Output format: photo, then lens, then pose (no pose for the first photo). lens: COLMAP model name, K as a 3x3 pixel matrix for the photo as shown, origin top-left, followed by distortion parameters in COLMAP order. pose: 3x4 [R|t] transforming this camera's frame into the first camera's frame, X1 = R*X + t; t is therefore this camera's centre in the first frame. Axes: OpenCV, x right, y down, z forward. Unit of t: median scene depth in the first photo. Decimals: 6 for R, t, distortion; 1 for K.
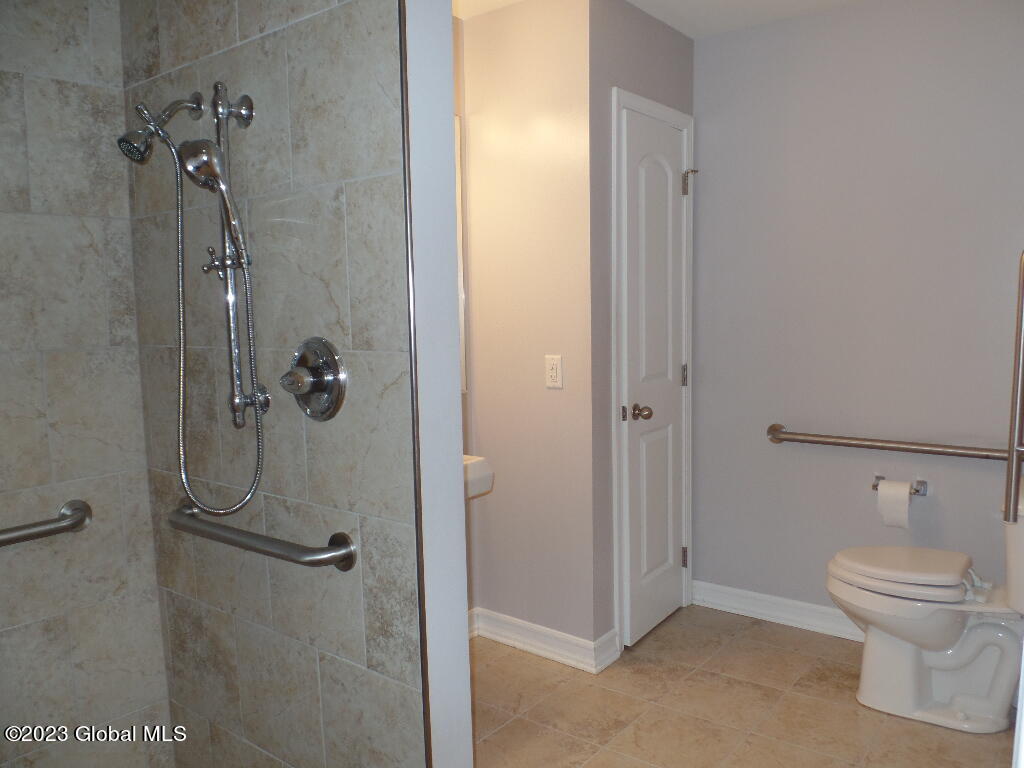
lens RADIAL K [[880.6, 0, 512.0], [0, 880.6, 384.0], [0, 0, 1]] dist [0.123460, -0.161075]
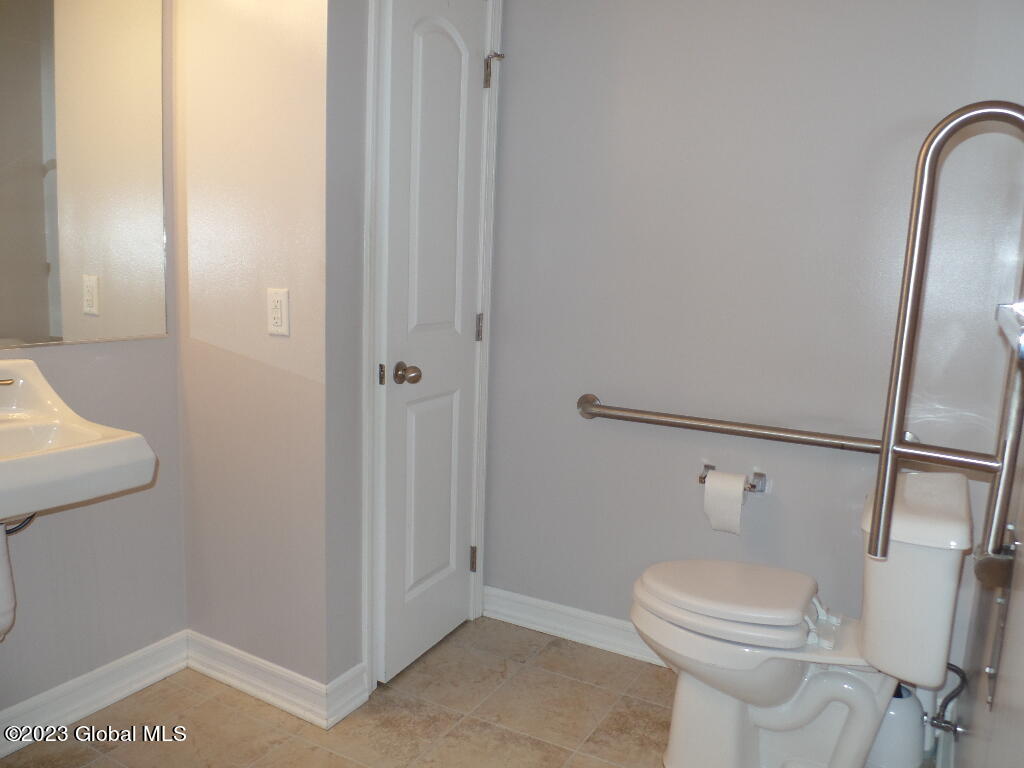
lens RADIAL K [[829.5, 0, 512.8], [0, 829.5, 378.6], [0, 0, 1]] dist [0.123518, -0.128983]
pose [[0.991463, 0.033834, 0.125923, 0.147207], [-0.039077, 0.998459, 0.039396, 0.005566], [-0.124396, -0.043980, 0.991257, 0.303895]]
